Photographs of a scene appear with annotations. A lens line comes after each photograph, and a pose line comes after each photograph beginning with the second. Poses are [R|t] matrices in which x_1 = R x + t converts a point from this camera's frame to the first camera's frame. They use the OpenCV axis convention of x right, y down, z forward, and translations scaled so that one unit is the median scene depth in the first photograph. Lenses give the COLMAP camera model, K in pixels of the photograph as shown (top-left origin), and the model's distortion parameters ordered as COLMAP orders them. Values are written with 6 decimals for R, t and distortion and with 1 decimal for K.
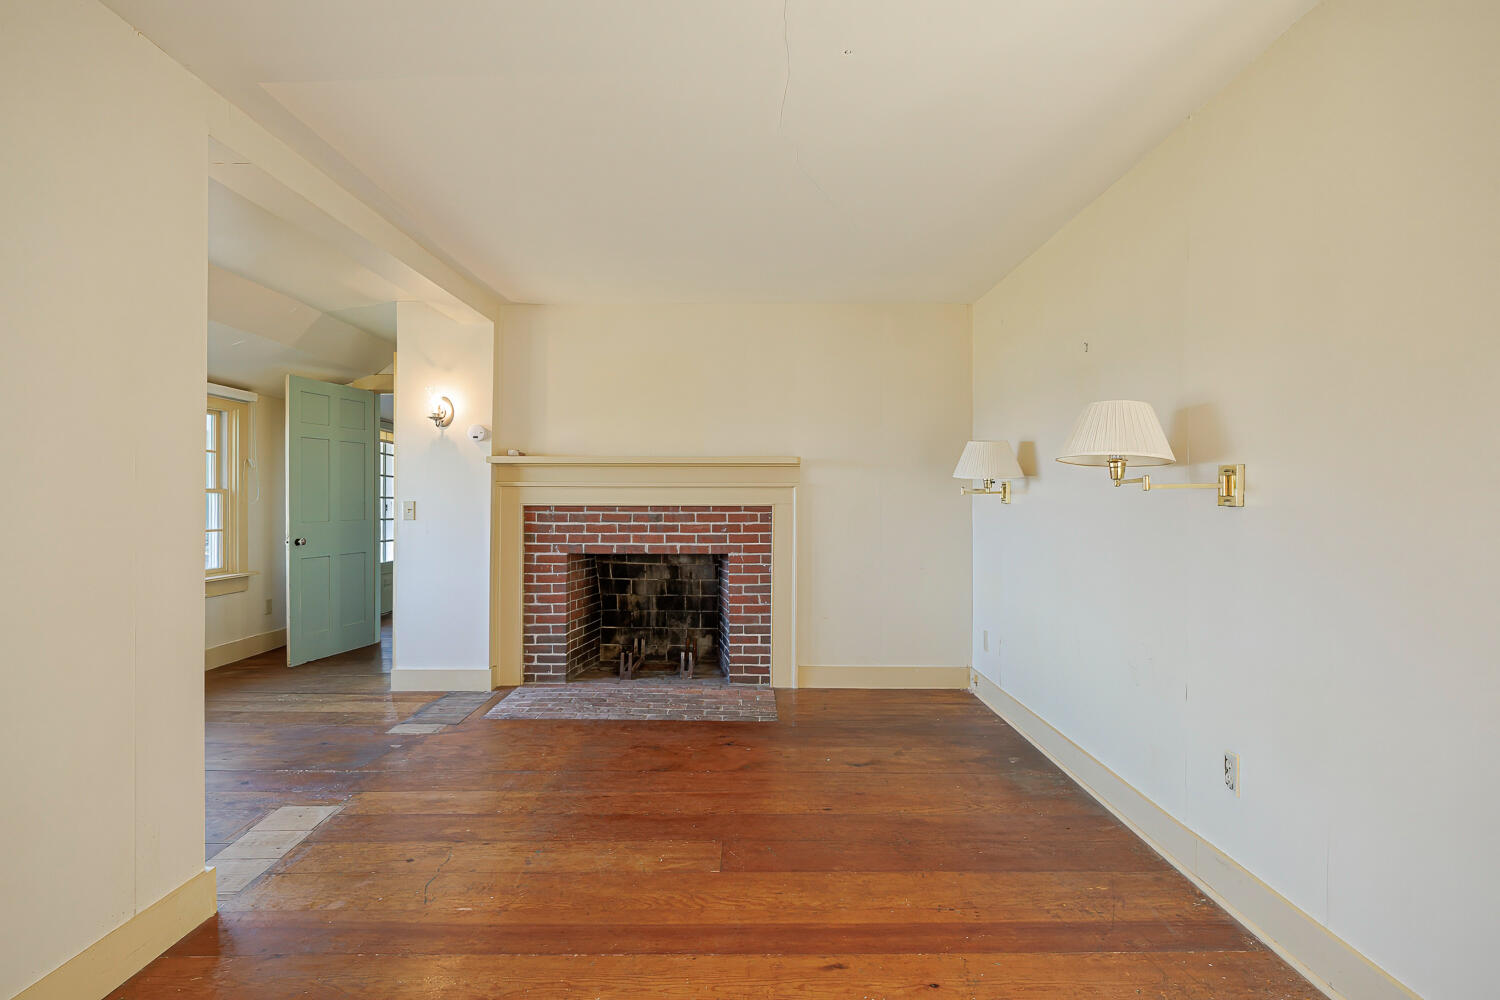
lens RADIAL K [[722.8, 0, 752.2], [0, 722.8, 502.2], [0, 0, 1]] dist [0.006936, 0.000033]
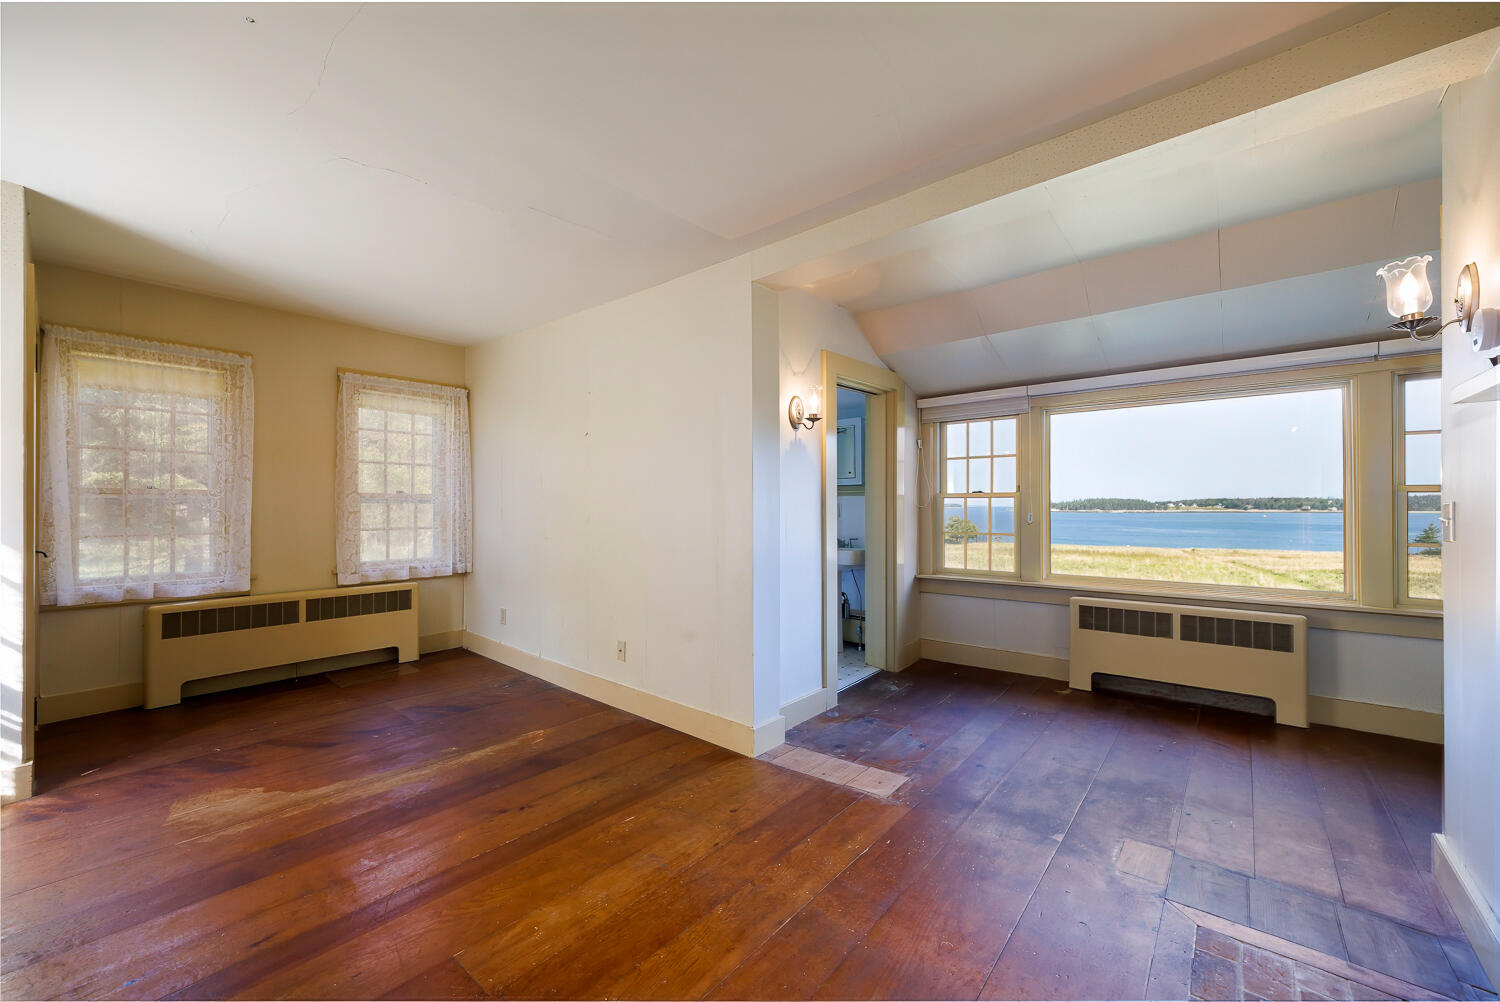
lens RADIAL K [[591.0, 0, 748.7], [0, 591.0, 504.3], [0, 0, 1]] dist [-0.003869, -0.000411]
pose [[-0.650492, -0.004903, -0.759498, 0.221120], [-0.002730, 0.999988, -0.004118, 0.005375], [0.759509, -0.000605, -0.650497, 1.537698]]
